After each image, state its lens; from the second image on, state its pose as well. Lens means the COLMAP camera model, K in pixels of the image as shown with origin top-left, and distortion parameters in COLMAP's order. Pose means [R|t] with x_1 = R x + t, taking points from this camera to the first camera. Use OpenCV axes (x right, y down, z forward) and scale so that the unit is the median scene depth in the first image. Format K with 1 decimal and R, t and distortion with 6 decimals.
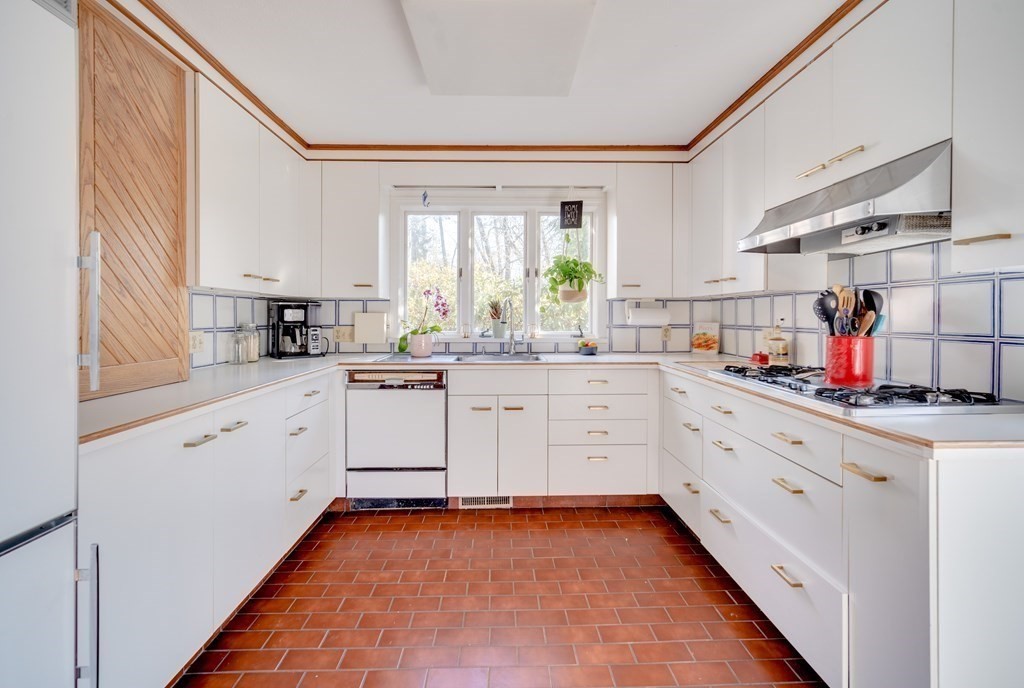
lens RADIAL K [[454.6, 0, 510.8], [0, 454.6, 319.3], [0, 0, 1]] dist [0.000799, 0.000389]
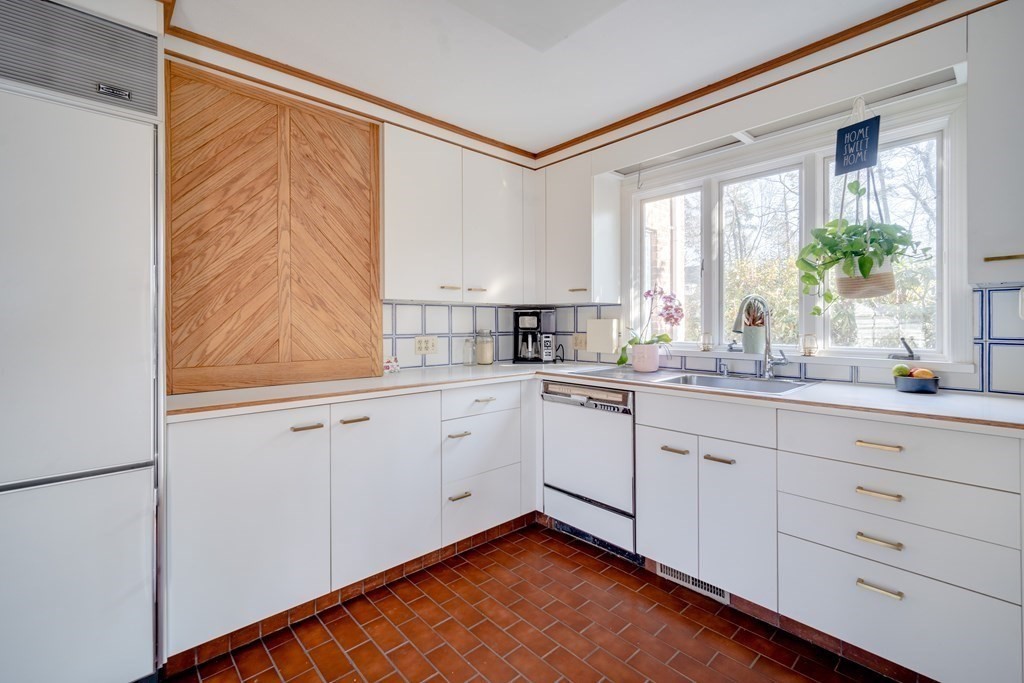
lens RADIAL K [[451.2, 0, 513.4], [0, 451.2, 322.3], [0, 0, 1]] dist [-0.001195, -0.000027]
pose [[0.659341, -0.003591, -0.751836, 0.300559], [-0.000276, 0.999987, -0.005018, -0.003574], [0.751844, 0.003516, 0.659331, 0.320067]]
